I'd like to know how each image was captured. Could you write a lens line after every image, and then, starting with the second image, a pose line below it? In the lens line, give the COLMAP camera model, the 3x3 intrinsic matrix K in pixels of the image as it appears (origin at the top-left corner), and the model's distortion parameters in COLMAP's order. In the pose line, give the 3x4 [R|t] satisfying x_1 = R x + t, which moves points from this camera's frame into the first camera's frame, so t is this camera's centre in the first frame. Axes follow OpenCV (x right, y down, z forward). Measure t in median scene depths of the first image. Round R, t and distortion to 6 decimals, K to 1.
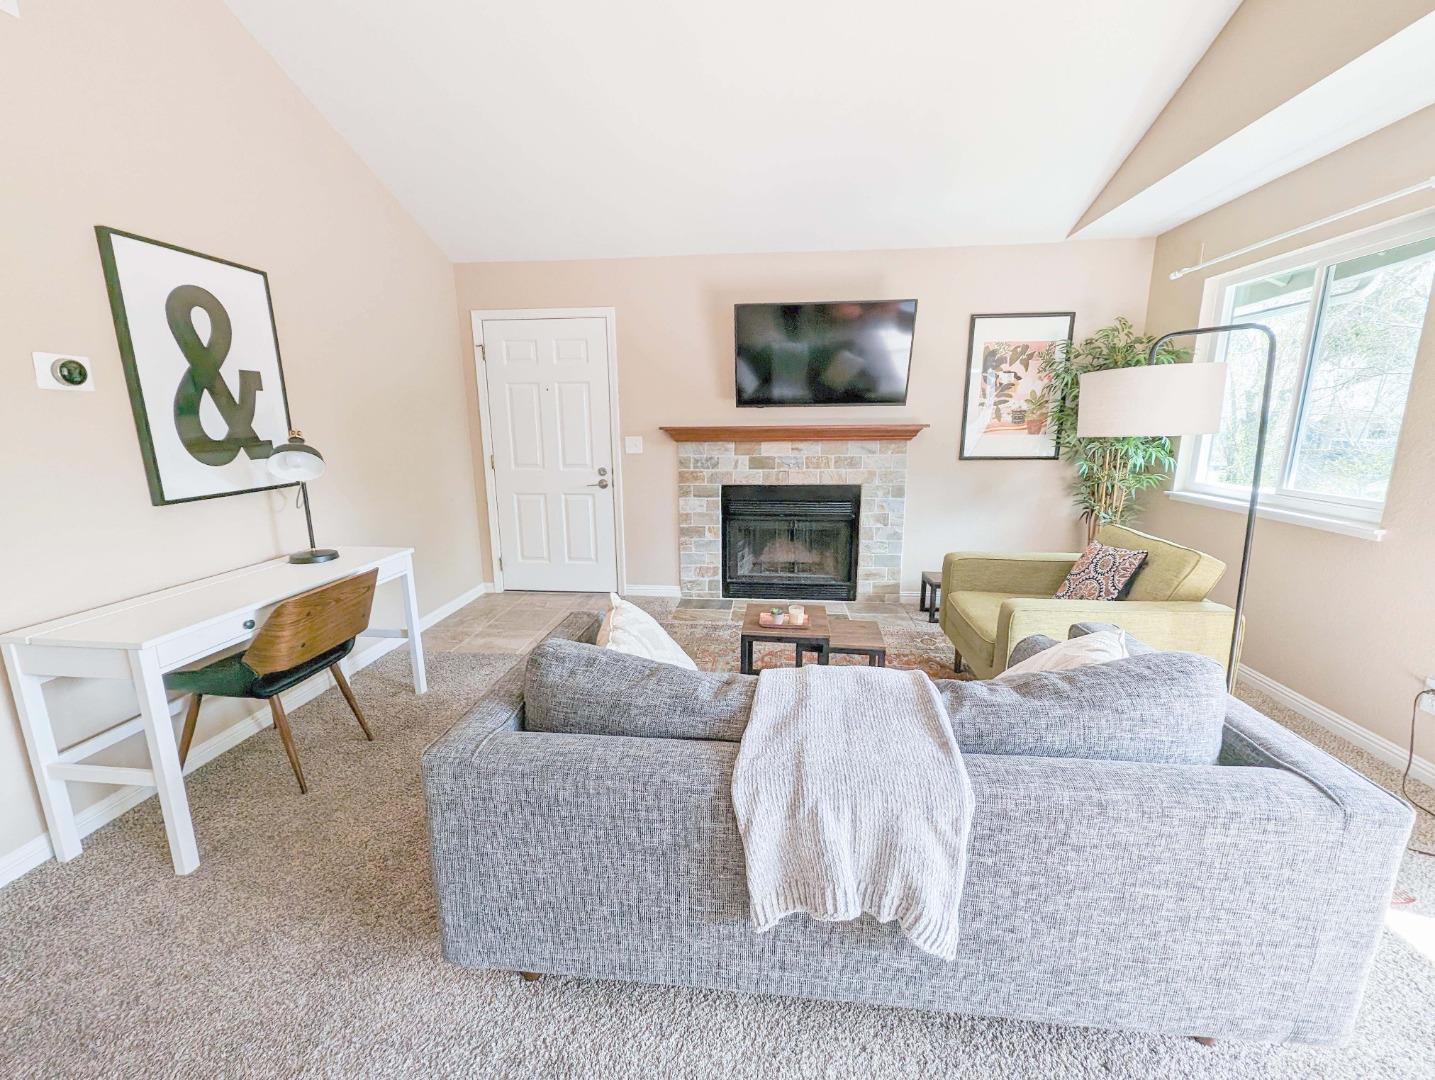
lens RADIAL K [[571.6, 0, 717.5], [0, 571.6, 540.0], [0, 0, 1]] dist [-0.000230, -0.000267]
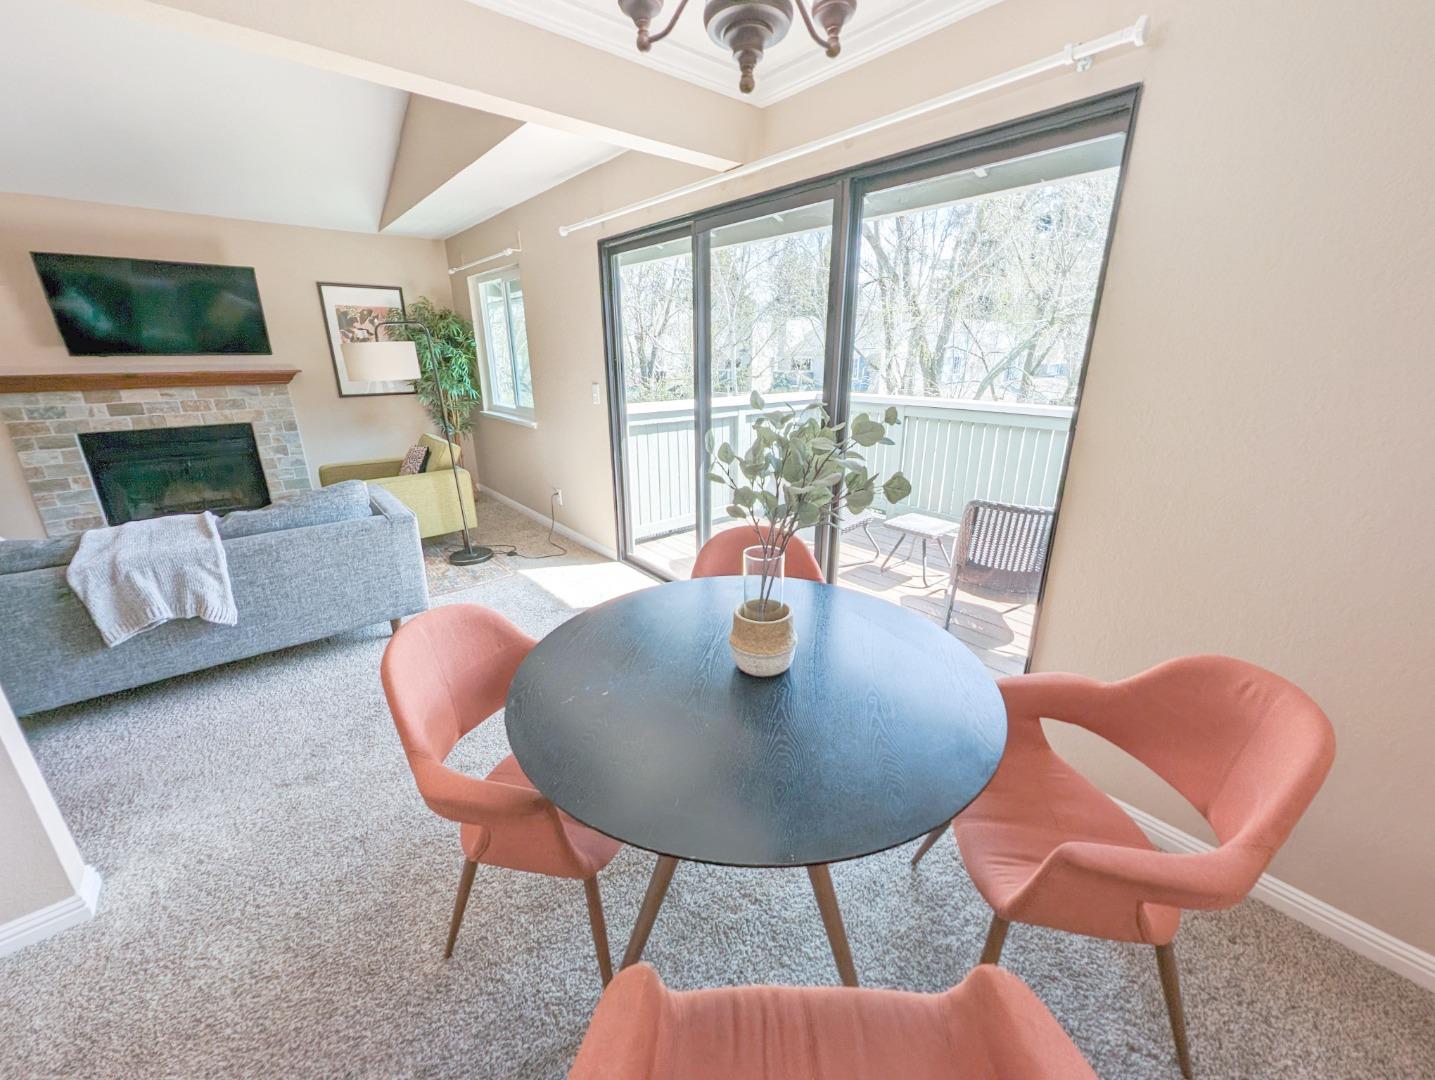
lens RADIAL K [[560.2, 0, 715.5], [0, 560.2, 537.5], [0, 0, 1]] dist [0.000721, 0.000064]
pose [[0.696826, -0.220702, 0.682440, 0.077049], [0.144087, 0.975158, 0.168243, 0.077605], [-0.702618, -0.018906, 0.711316, -0.501652]]
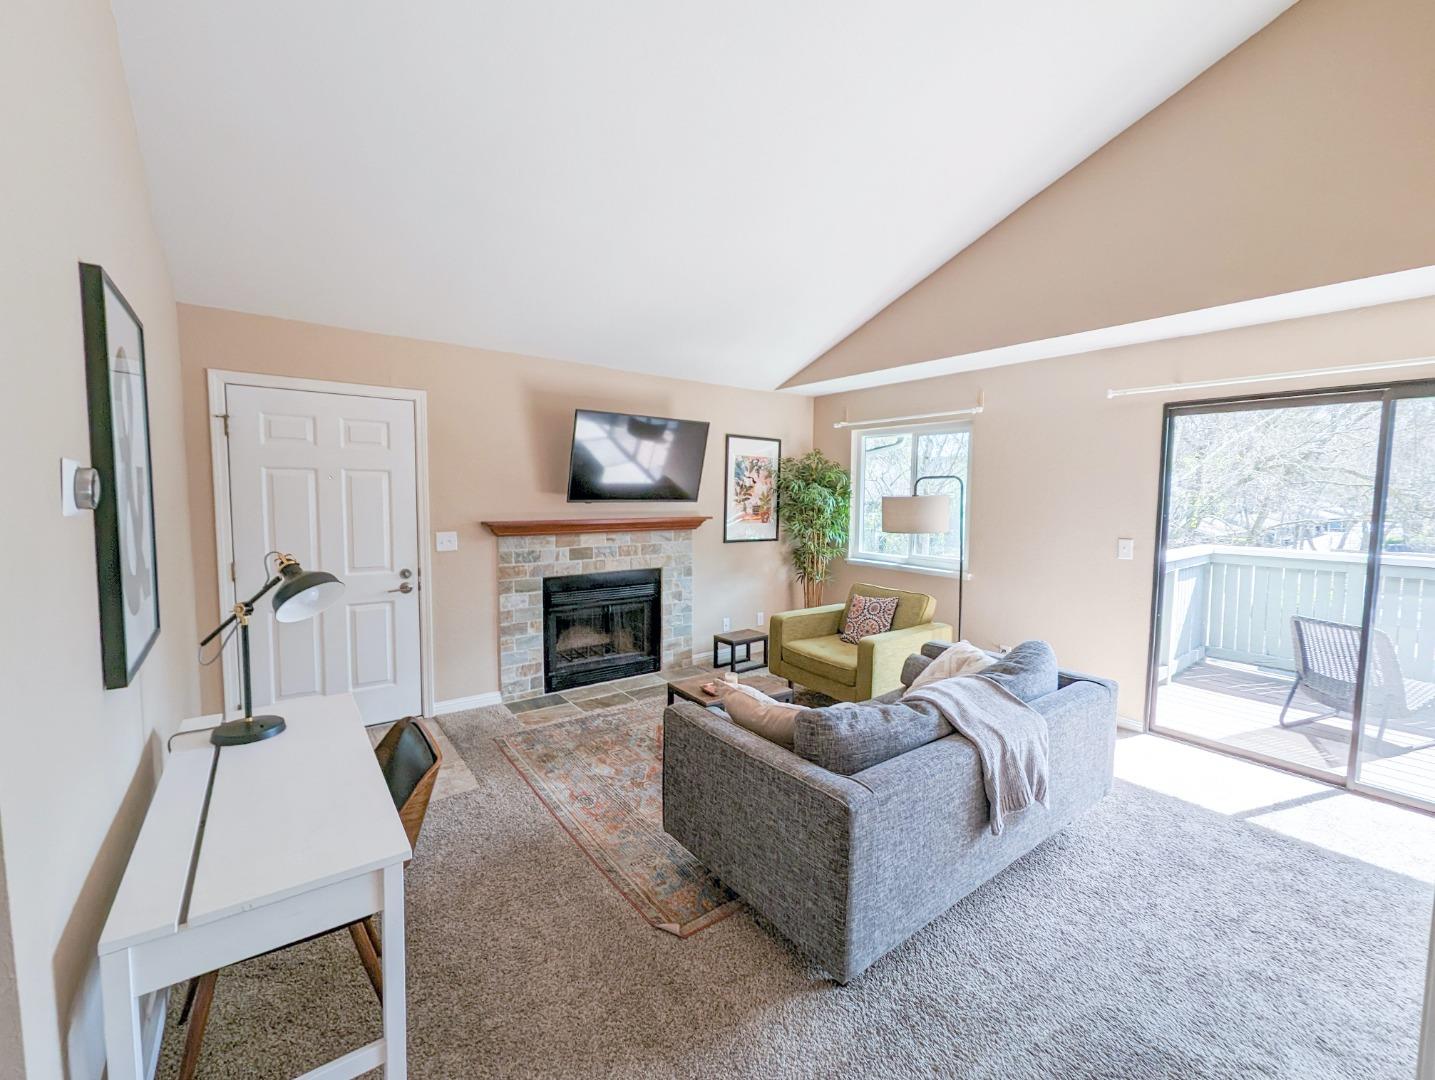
lens RADIAL K [[597.5, 0, 719.9], [0, 597.5, 536.8], [0, 0, 1]] dist [0.010745, 0.000170]
pose [[0.735168, -0.034723, 0.676995, -0.475122], [0.121801, 0.989200, -0.081531, -0.045704], [-0.666853, 0.142397, 0.731458, 0.028393]]
